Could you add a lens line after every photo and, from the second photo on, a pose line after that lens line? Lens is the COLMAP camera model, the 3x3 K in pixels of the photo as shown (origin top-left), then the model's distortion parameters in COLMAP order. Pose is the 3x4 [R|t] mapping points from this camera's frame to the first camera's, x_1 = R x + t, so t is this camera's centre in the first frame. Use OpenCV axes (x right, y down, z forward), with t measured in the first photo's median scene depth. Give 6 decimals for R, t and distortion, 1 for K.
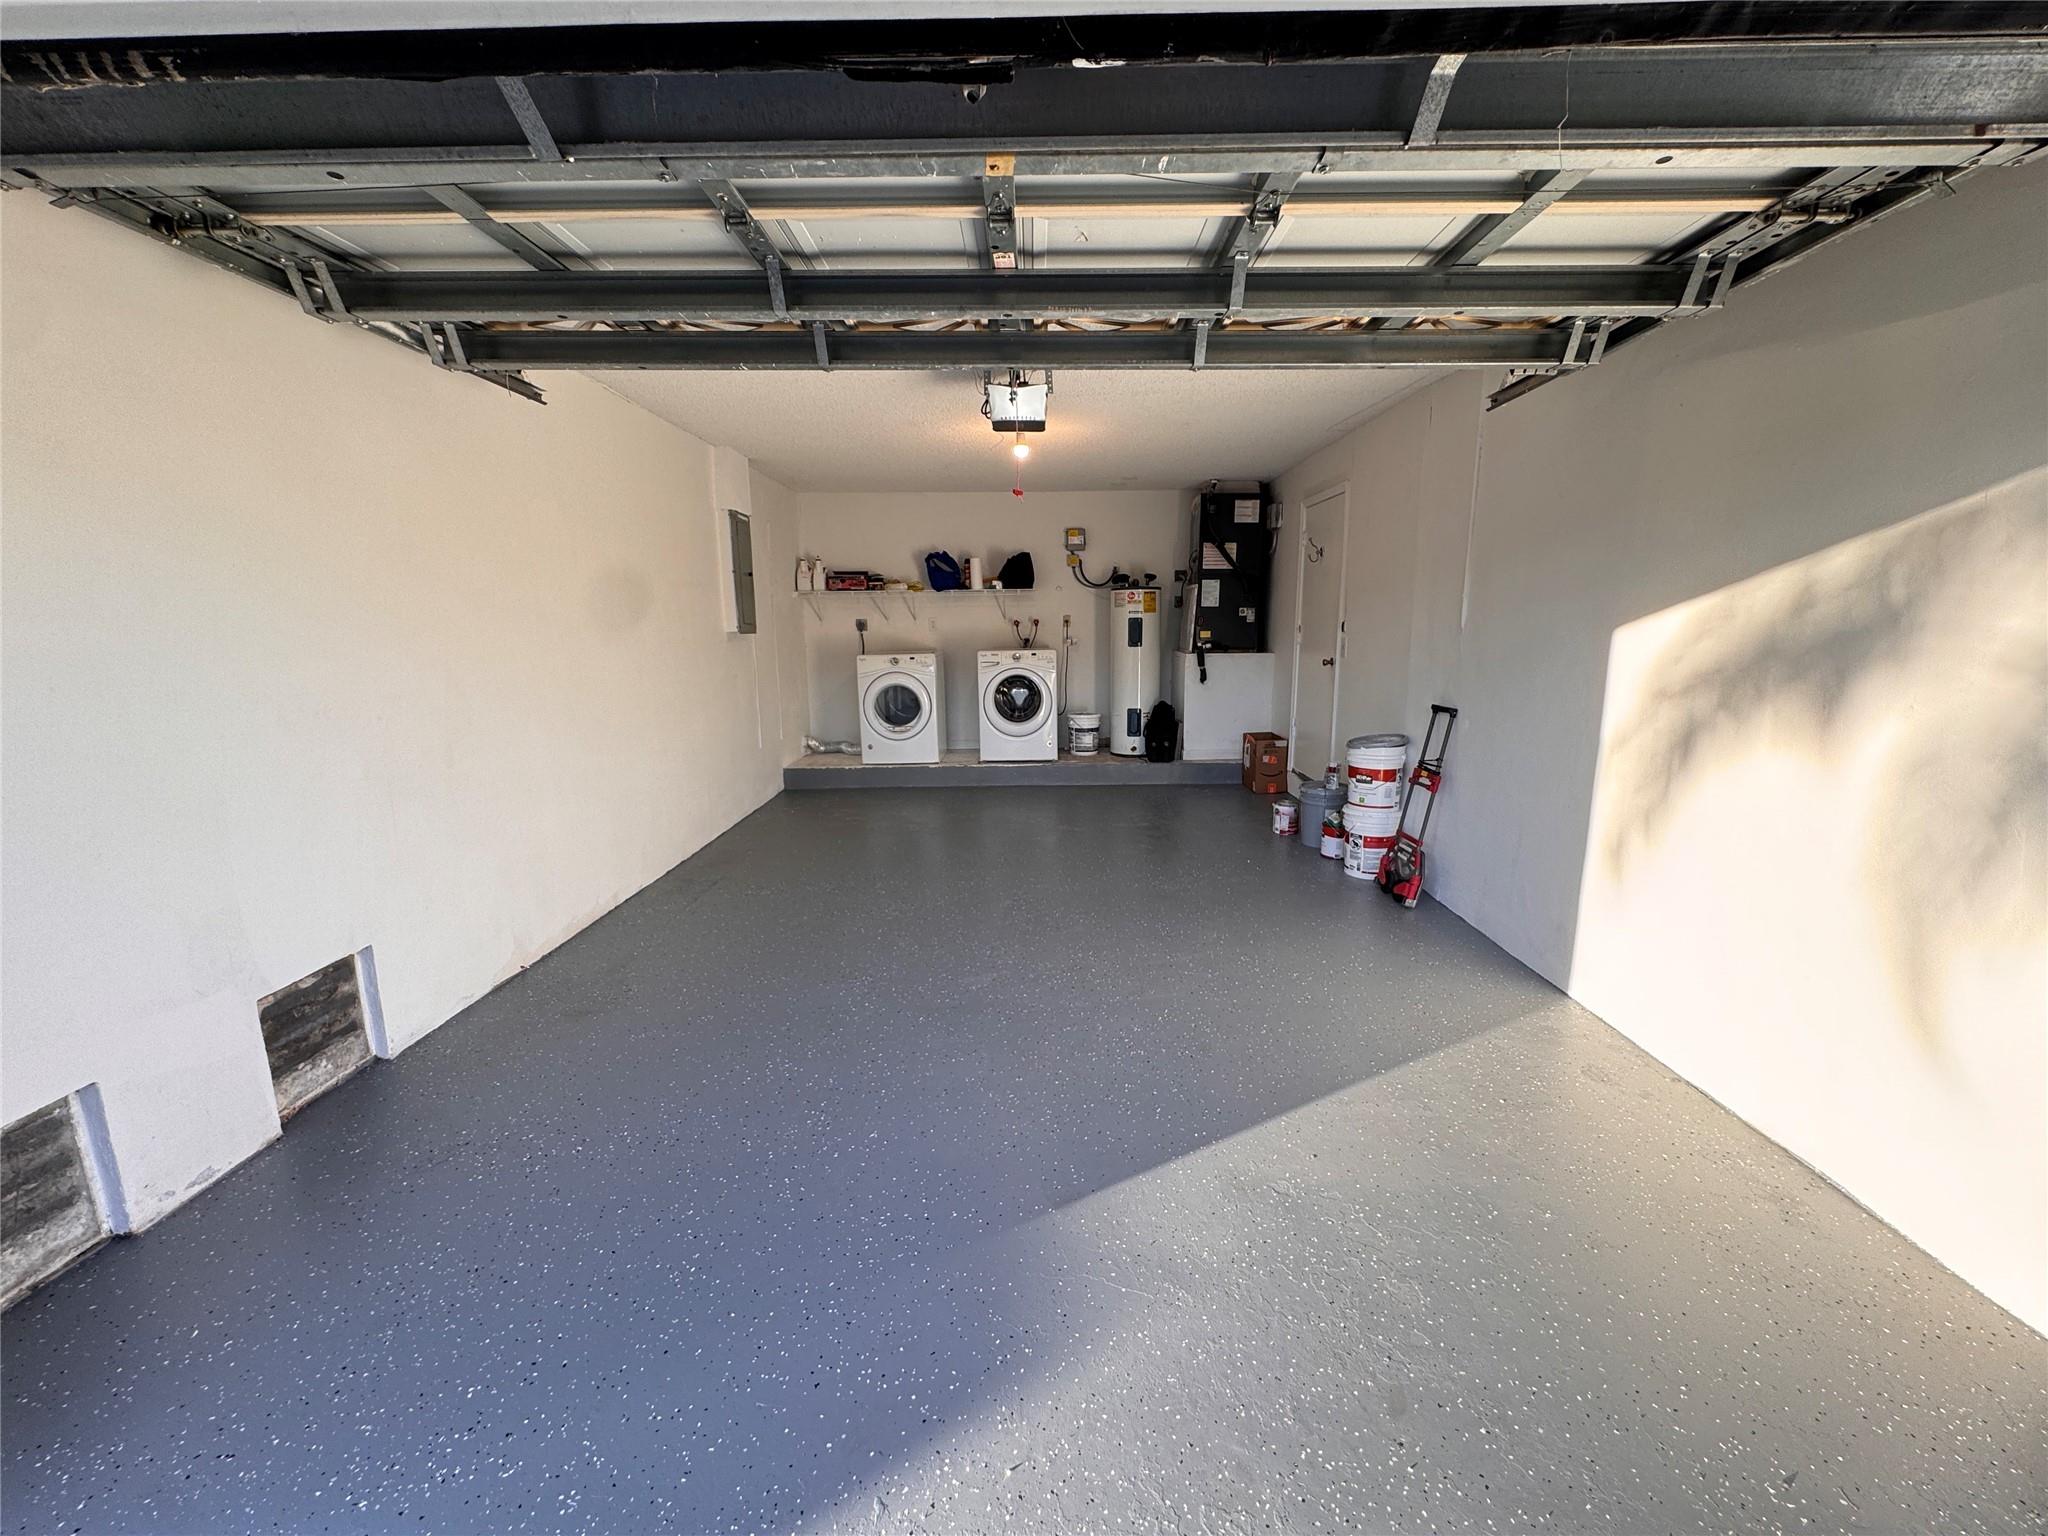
lens RADIAL K [[817.2, 0, 1023.1], [0, 817.2, 769.3], [0, 0, 1]] dist [-0.002537, -0.000068]
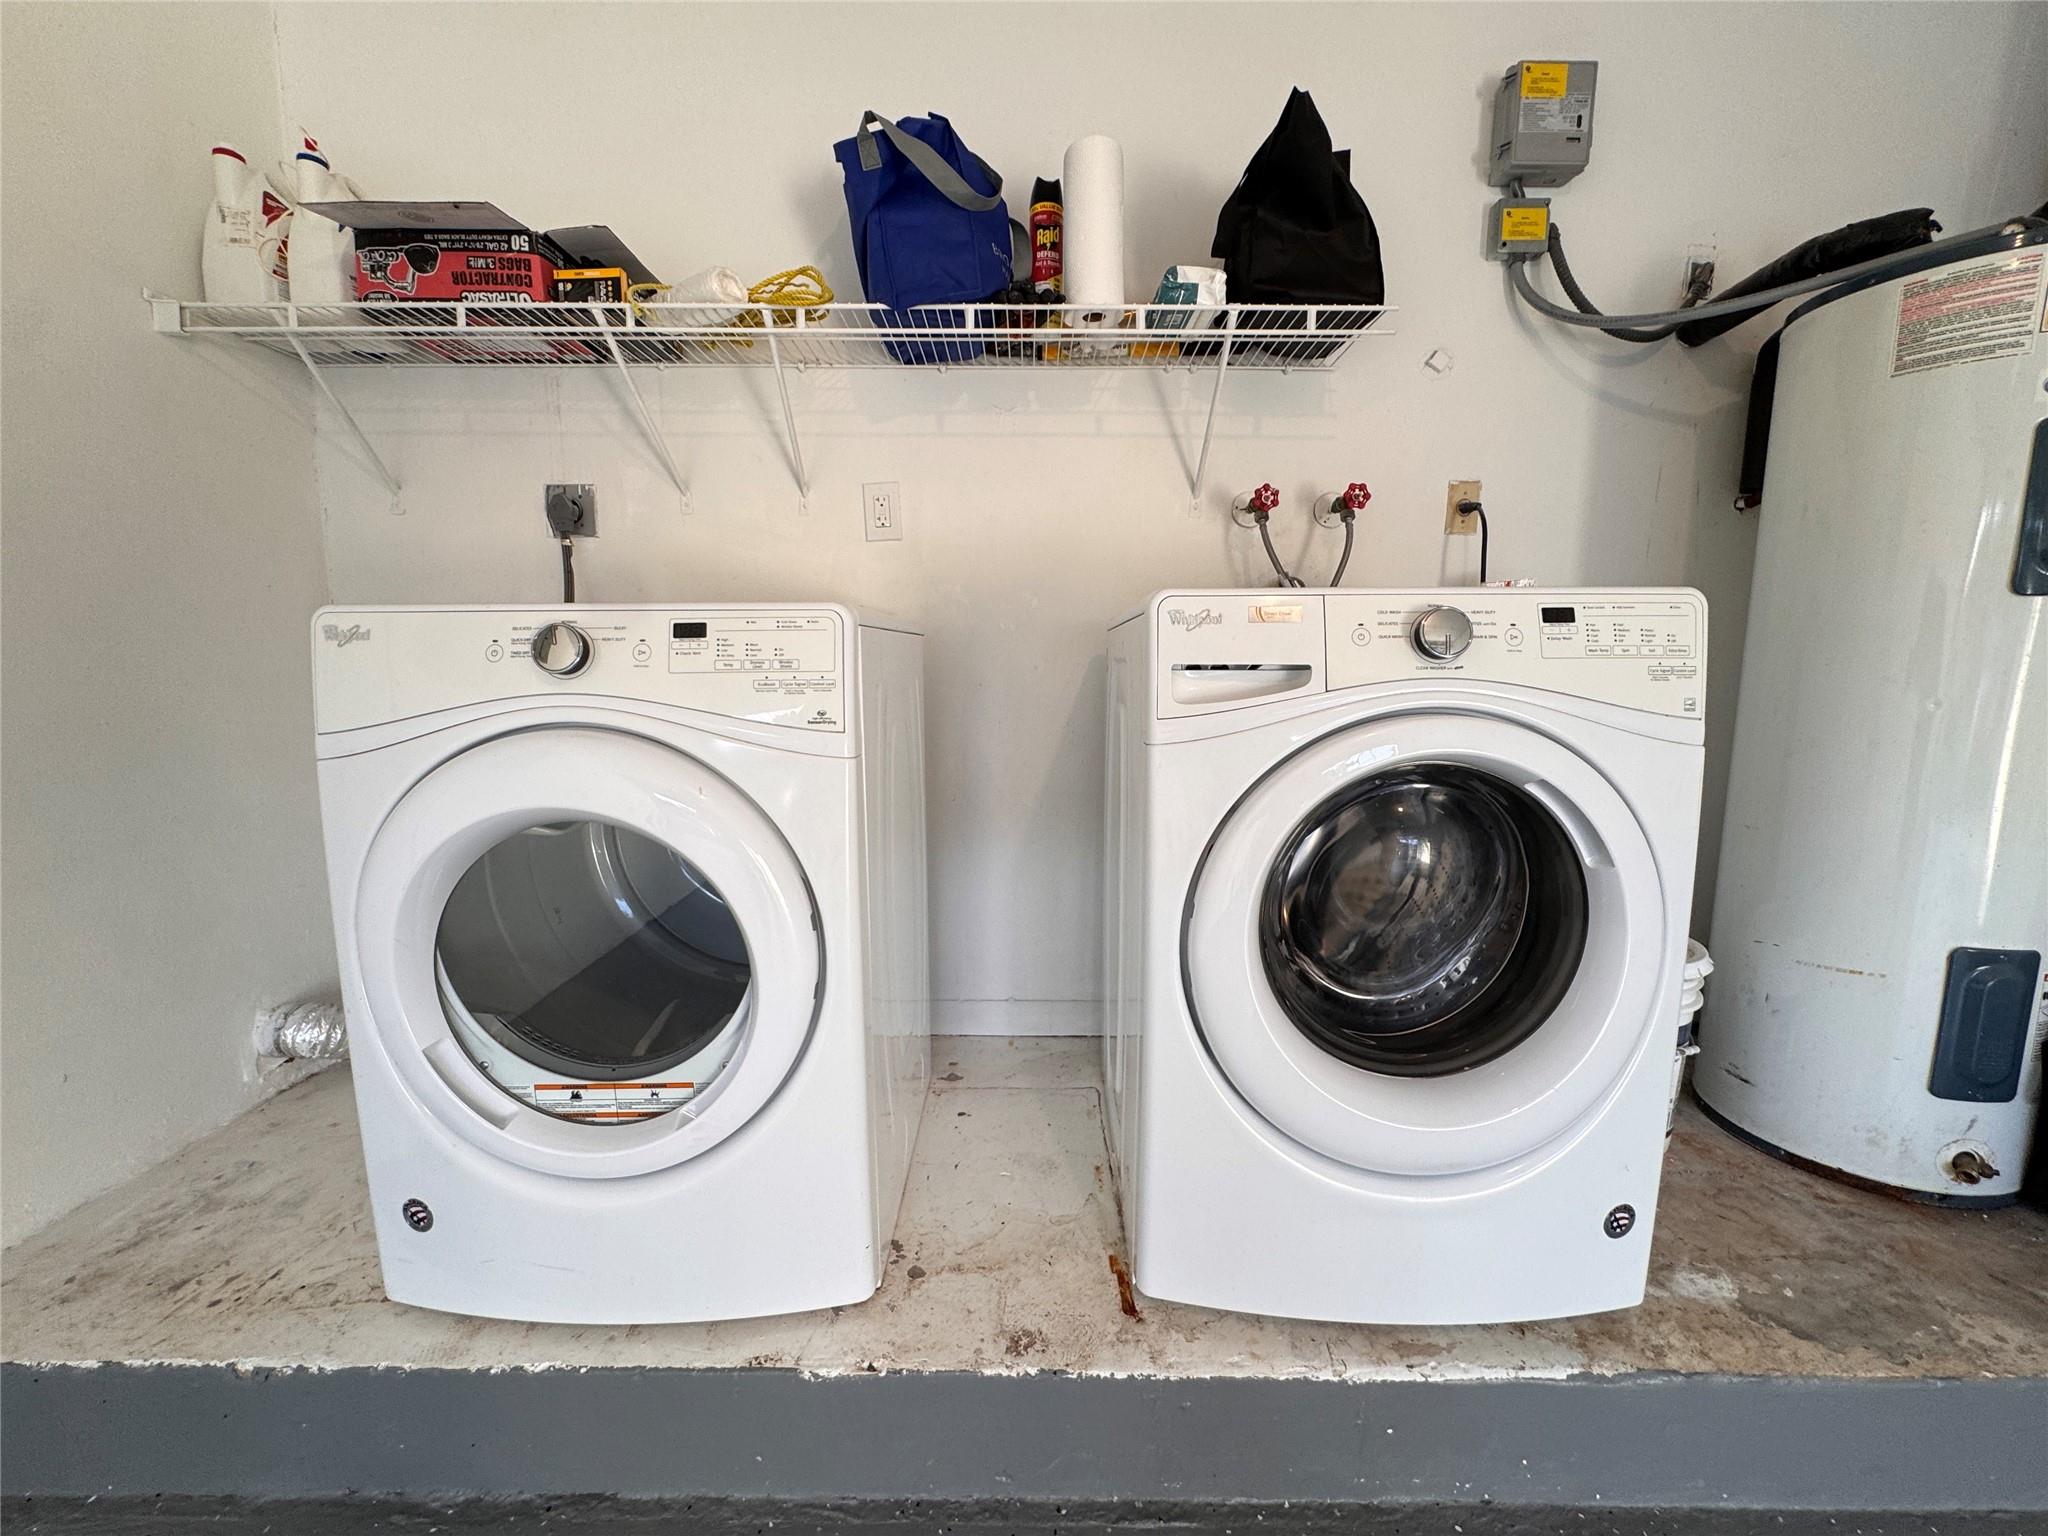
lens RADIAL K [[817.2, 0, 1023.1], [0, 817.2, 769.3], [0, 0, 1]] dist [-0.002537, -0.000068]
pose [[0.999870, 0.013771, -0.008409, -0.072048], [-0.014197, 0.998503, -0.052824, -0.099969], [0.007669, 0.052936, 0.998568, 0.814978]]
